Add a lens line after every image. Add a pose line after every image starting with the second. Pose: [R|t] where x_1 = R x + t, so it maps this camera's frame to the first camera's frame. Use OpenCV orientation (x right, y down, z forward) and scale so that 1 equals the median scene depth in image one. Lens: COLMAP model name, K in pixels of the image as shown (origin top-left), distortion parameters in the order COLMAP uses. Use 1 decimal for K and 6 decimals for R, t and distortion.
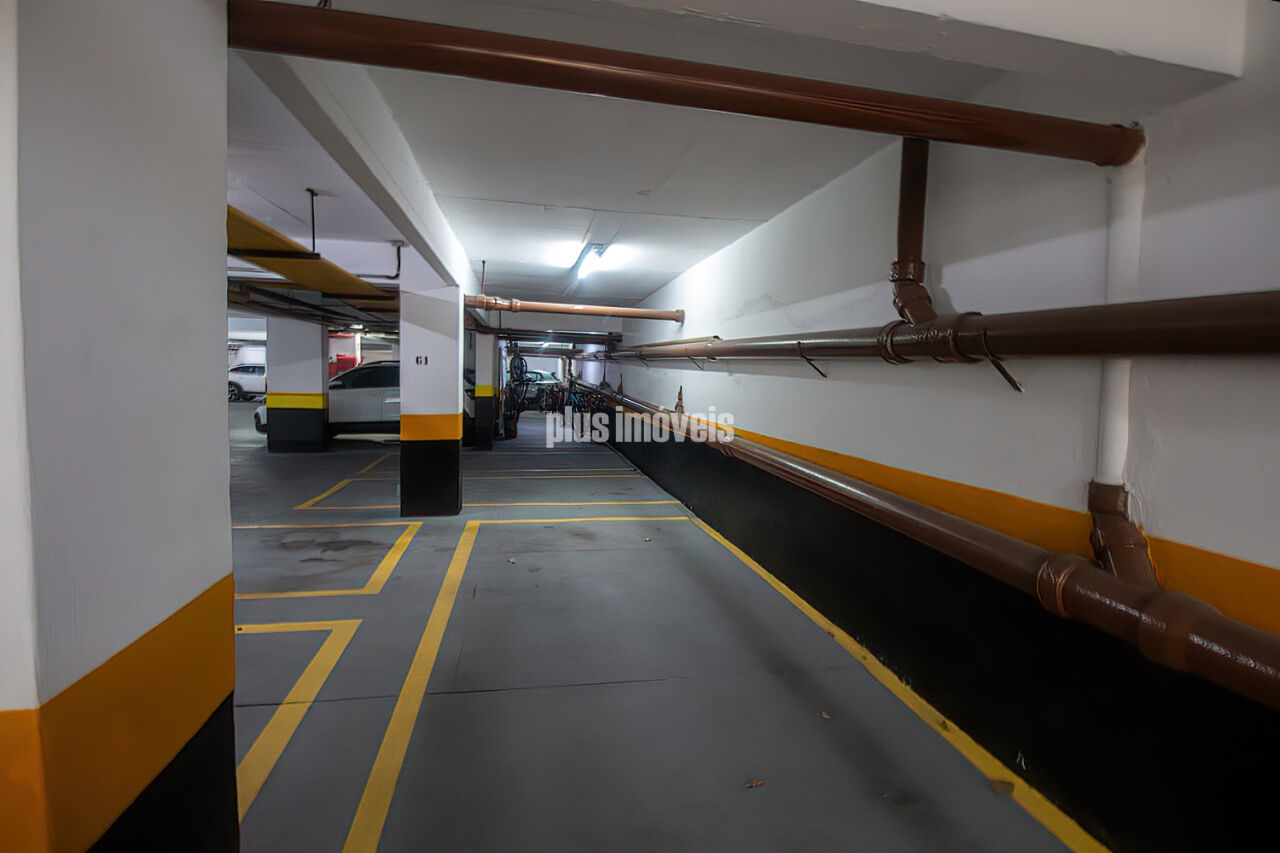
lens RADIAL K [[596.2, 0, 643.8], [0, 596.2, 415.0], [0, 0, 1]] dist [-0.003104, -0.009135]
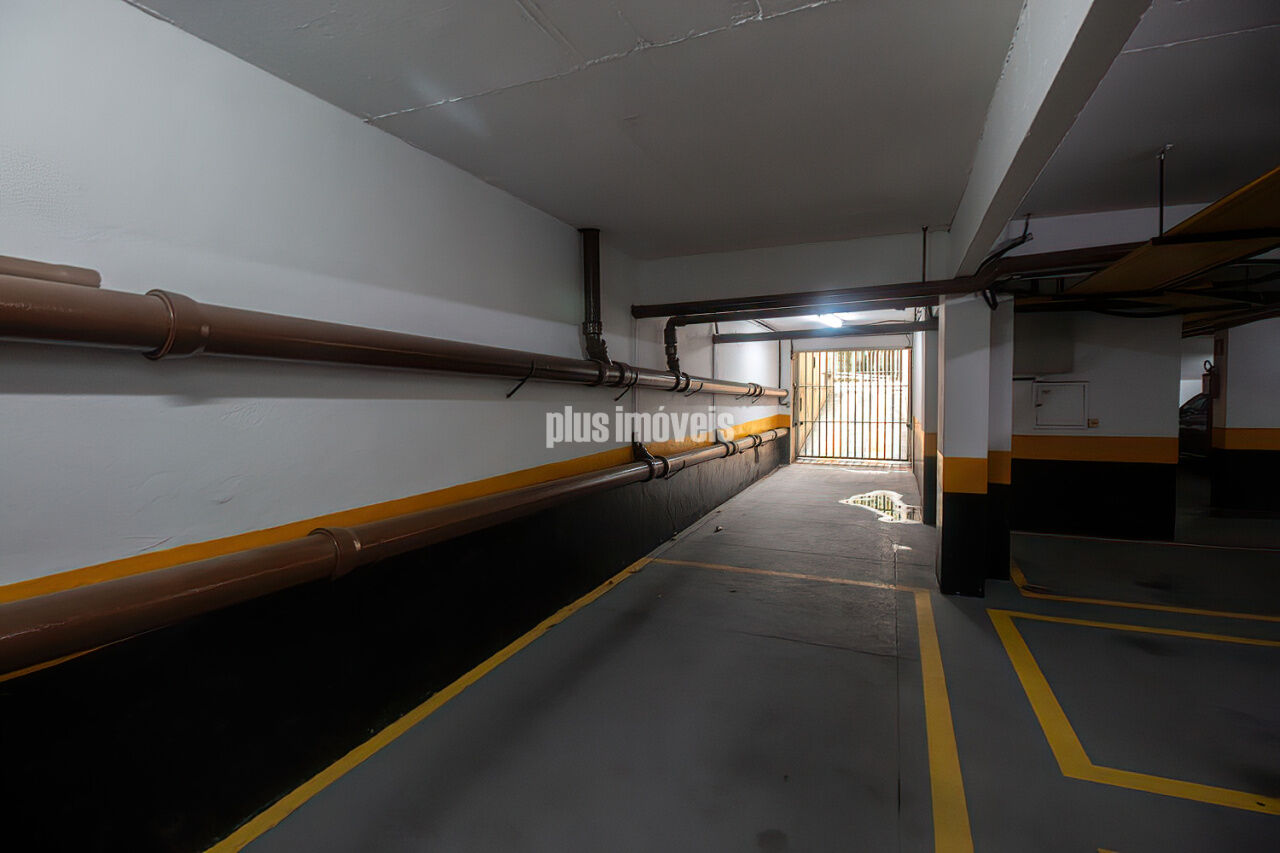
lens RADIAL K [[596.2, 0, 643.8], [0, 596.2, 415.0], [0, 0, 1]] dist [-0.003104, -0.009135]
pose [[-0.818467, -0.050386, 0.572340, -0.260192], [0.015408, 0.993864, 0.109530, -0.084806], [-0.574347, 0.098466, -0.812669, 1.025768]]
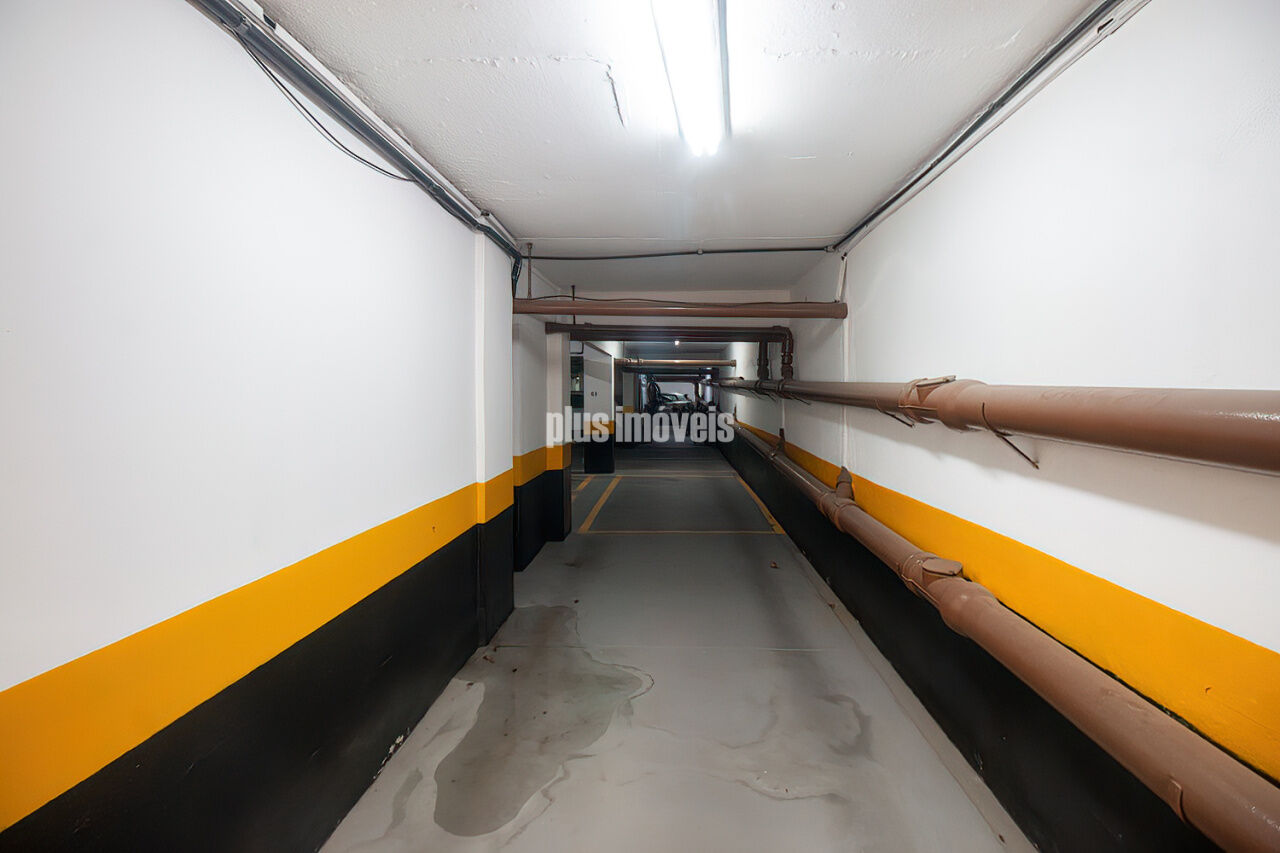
lens RADIAL K [[596.2, 0, 643.8], [0, 596.2, 415.0], [0, 0, 1]] dist [-0.003104, -0.009135]
pose [[0.969201, -0.018647, -0.245565, 0.269813], [0.010834, 0.999392, -0.033131, 0.045358], [0.246034, 0.029450, 0.968814, -0.865988]]
